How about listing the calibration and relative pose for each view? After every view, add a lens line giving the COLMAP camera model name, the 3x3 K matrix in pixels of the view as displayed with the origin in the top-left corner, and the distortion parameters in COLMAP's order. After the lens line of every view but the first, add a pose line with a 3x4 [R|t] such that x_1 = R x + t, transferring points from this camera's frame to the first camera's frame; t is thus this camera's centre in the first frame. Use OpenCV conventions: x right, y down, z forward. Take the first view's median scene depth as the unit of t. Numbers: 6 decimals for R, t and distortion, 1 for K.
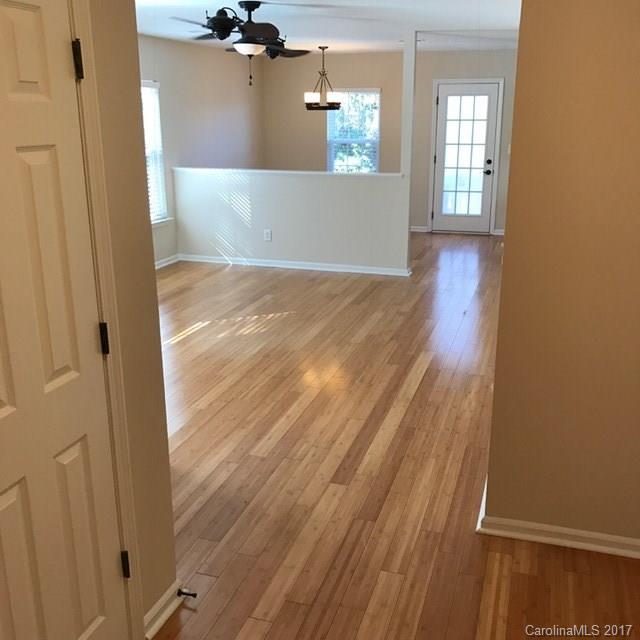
lens RADIAL K [[716.3, 0, 320.0], [0, 716.3, 320.0], [0, 0, 1]] dist [-0.007640, -0.001457]
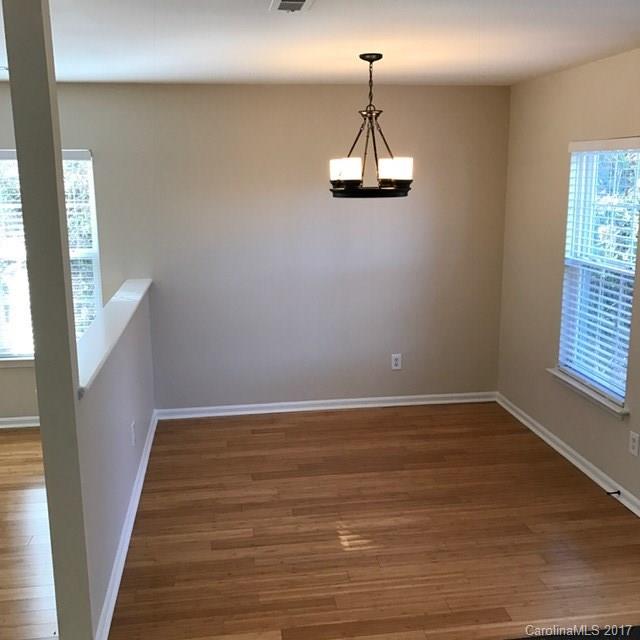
lens RADIAL K [[716.3, 0, 320.0], [0, 716.3, 320.0], [0, 0, 1]] dist [-0.007640, -0.001457]
pose [[0.428667, 0.173930, -0.886563, 0.403242], [-0.251278, 0.965529, 0.067925, -0.244815], [0.867816, 0.193657, 0.457595, 0.795616]]
